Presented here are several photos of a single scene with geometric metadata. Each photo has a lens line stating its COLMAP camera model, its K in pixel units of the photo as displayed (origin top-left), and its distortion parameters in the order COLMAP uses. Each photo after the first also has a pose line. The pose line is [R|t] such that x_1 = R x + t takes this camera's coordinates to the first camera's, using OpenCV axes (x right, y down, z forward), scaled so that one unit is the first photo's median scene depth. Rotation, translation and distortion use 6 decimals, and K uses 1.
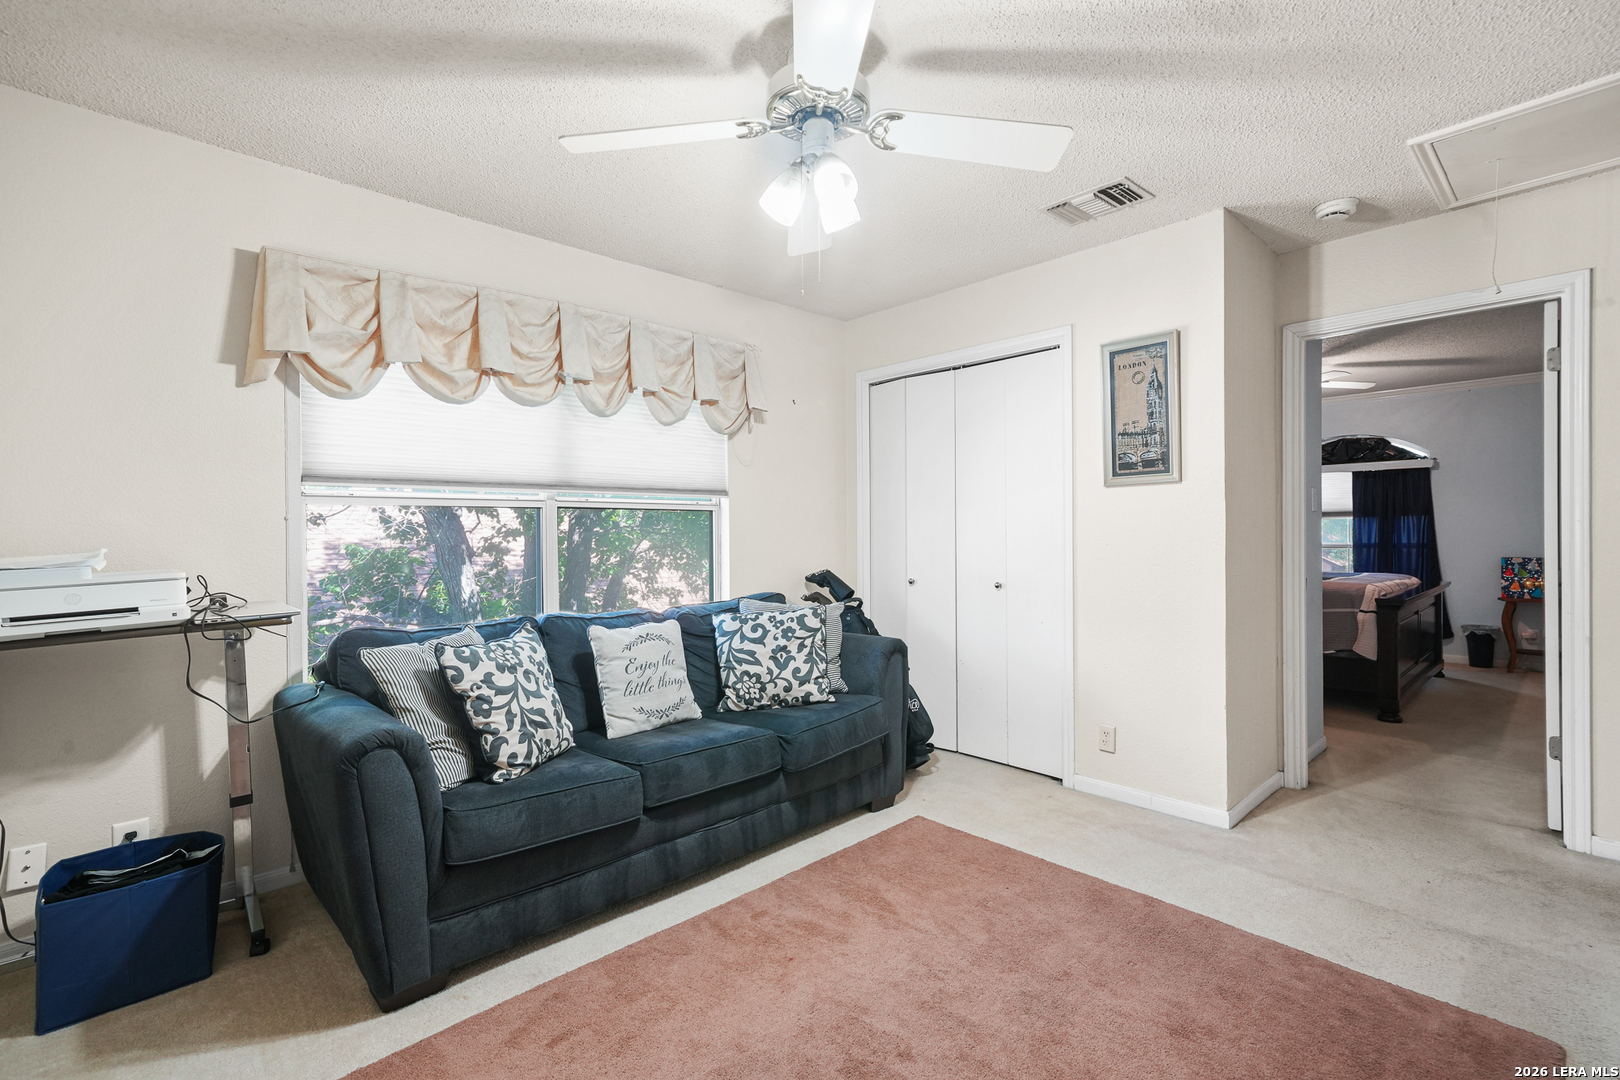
lens RADIAL K [[747.1, 0, 802.4], [0, 747.1, 536.9], [0, 0, 1]] dist [0.015703, 0.000414]
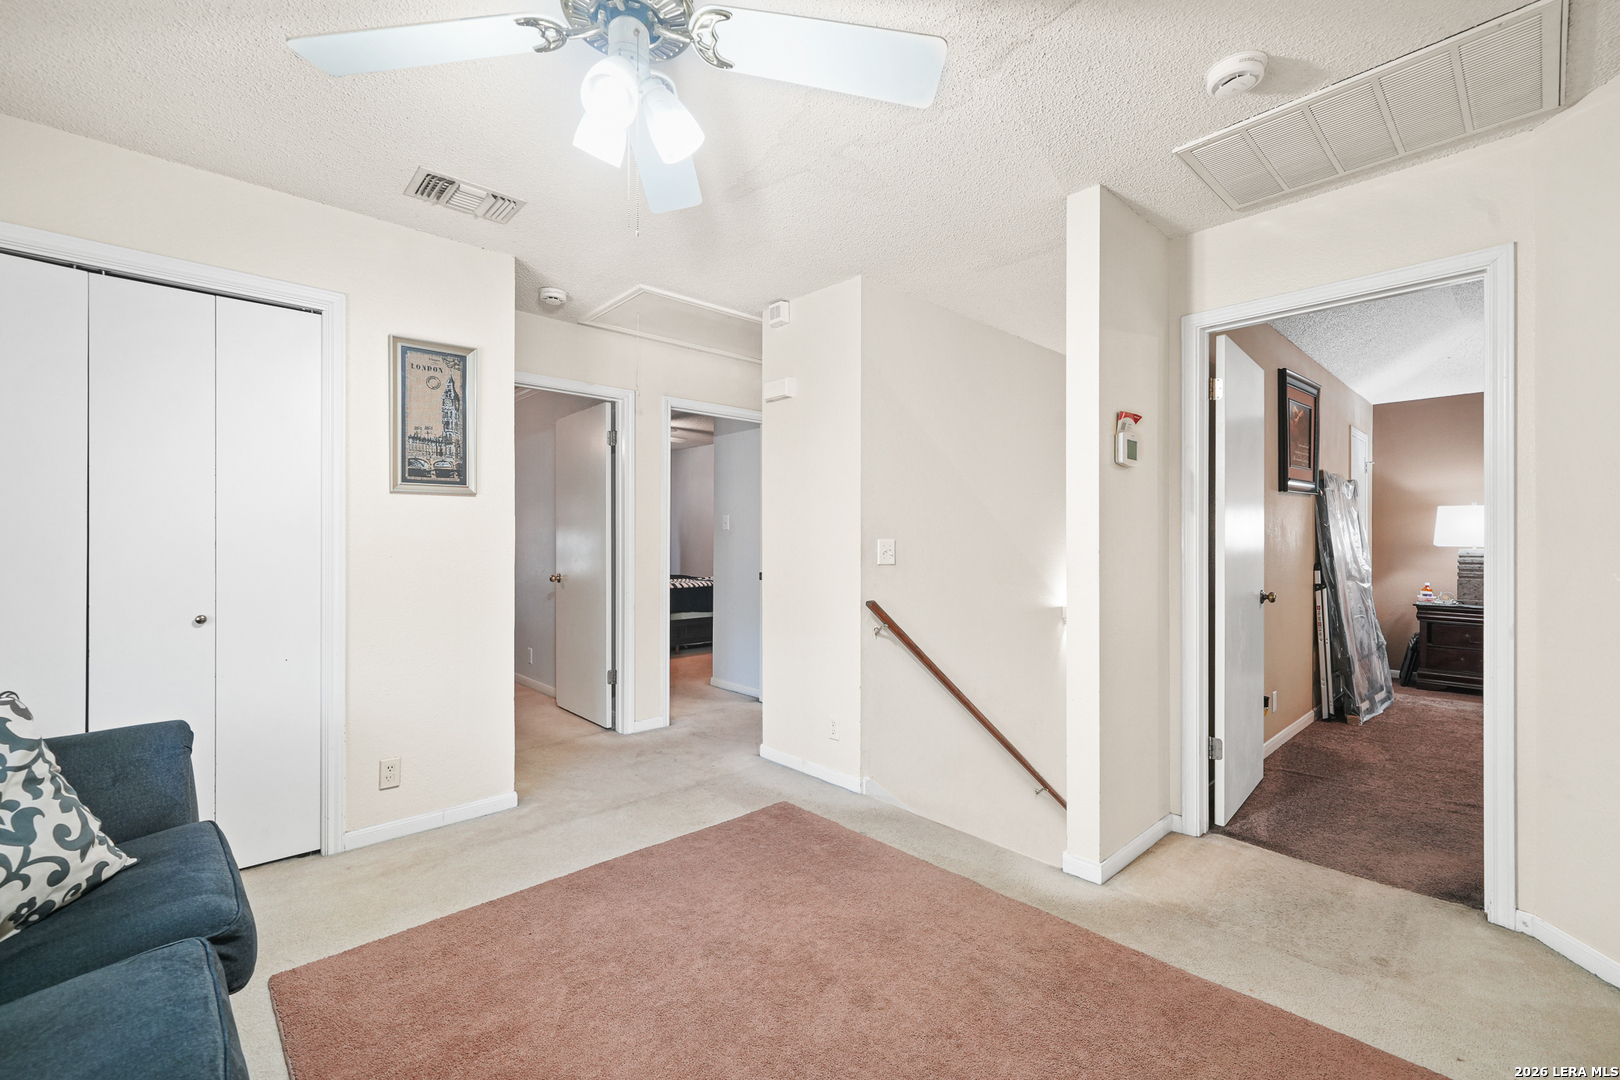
lens RADIAL K [[706.6, 0, 804.3], [0, 706.6, 543.9], [0, 0, 1]] dist [0.003268, 0.001890]
pose [[-0.023844, 0.006309, 0.999696, -0.476050], [0.006223, 0.999962, -0.006163, 0.003385], [-0.999696, 0.006074, -0.023882, 0.551827]]
